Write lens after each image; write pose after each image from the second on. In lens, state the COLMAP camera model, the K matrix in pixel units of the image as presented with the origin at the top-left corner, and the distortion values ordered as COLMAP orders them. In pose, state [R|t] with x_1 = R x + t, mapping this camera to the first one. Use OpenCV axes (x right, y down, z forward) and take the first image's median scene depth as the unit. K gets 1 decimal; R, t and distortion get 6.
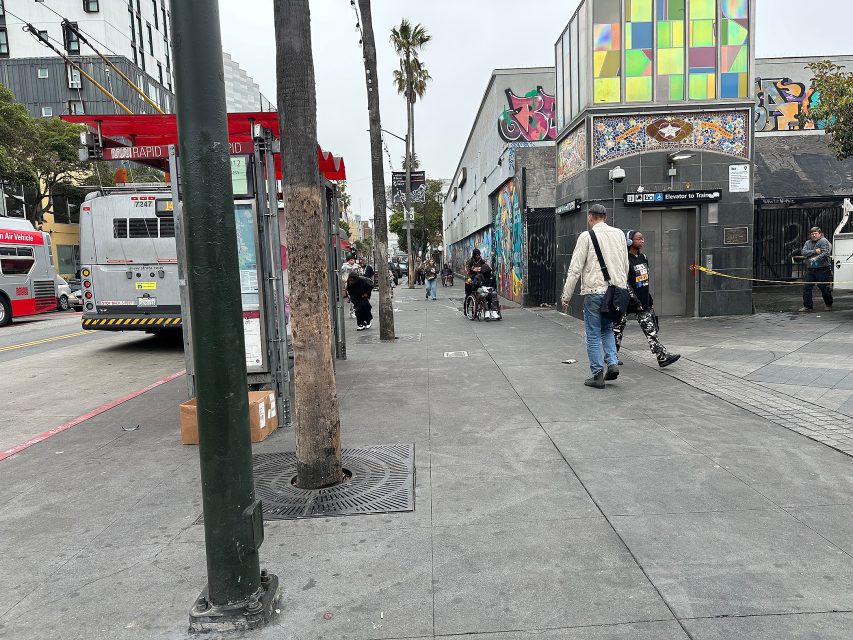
lens RADIAL K [[605.3, 0, 422.6], [0, 605.3, 321.4], [0, 0, 1]] dist [-0.012644, -0.035640]
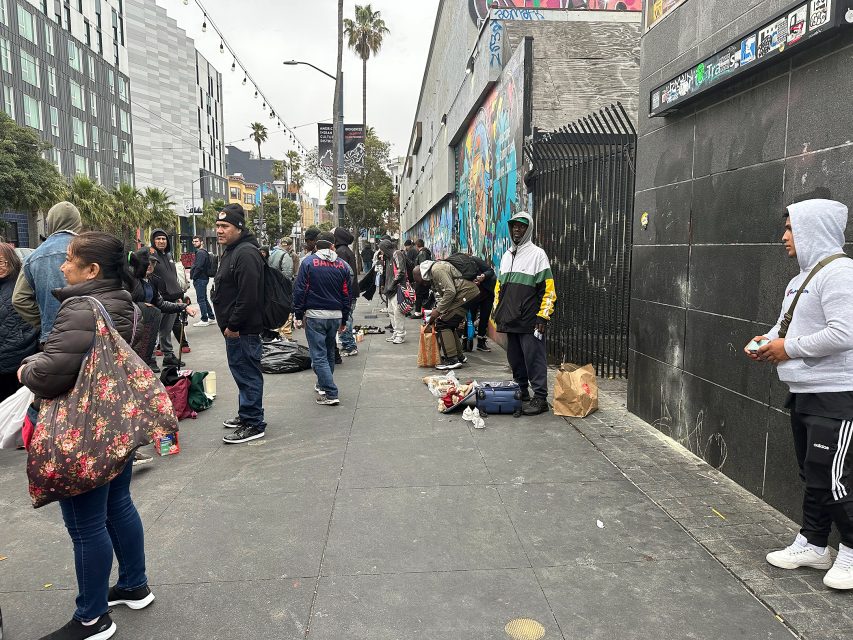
lens RADIAL K [[605.3, 0, 430.7], [0, 605.3, 320.5], [0, 0, 1]] dist [-0.012644, -0.035640]
pose [[0.996715, 0.027422, 0.076207, 0.042905], [-0.028620, 0.999483, 0.014665, -0.036136], [-0.075766, -0.016797, 0.996984, 0.346243]]
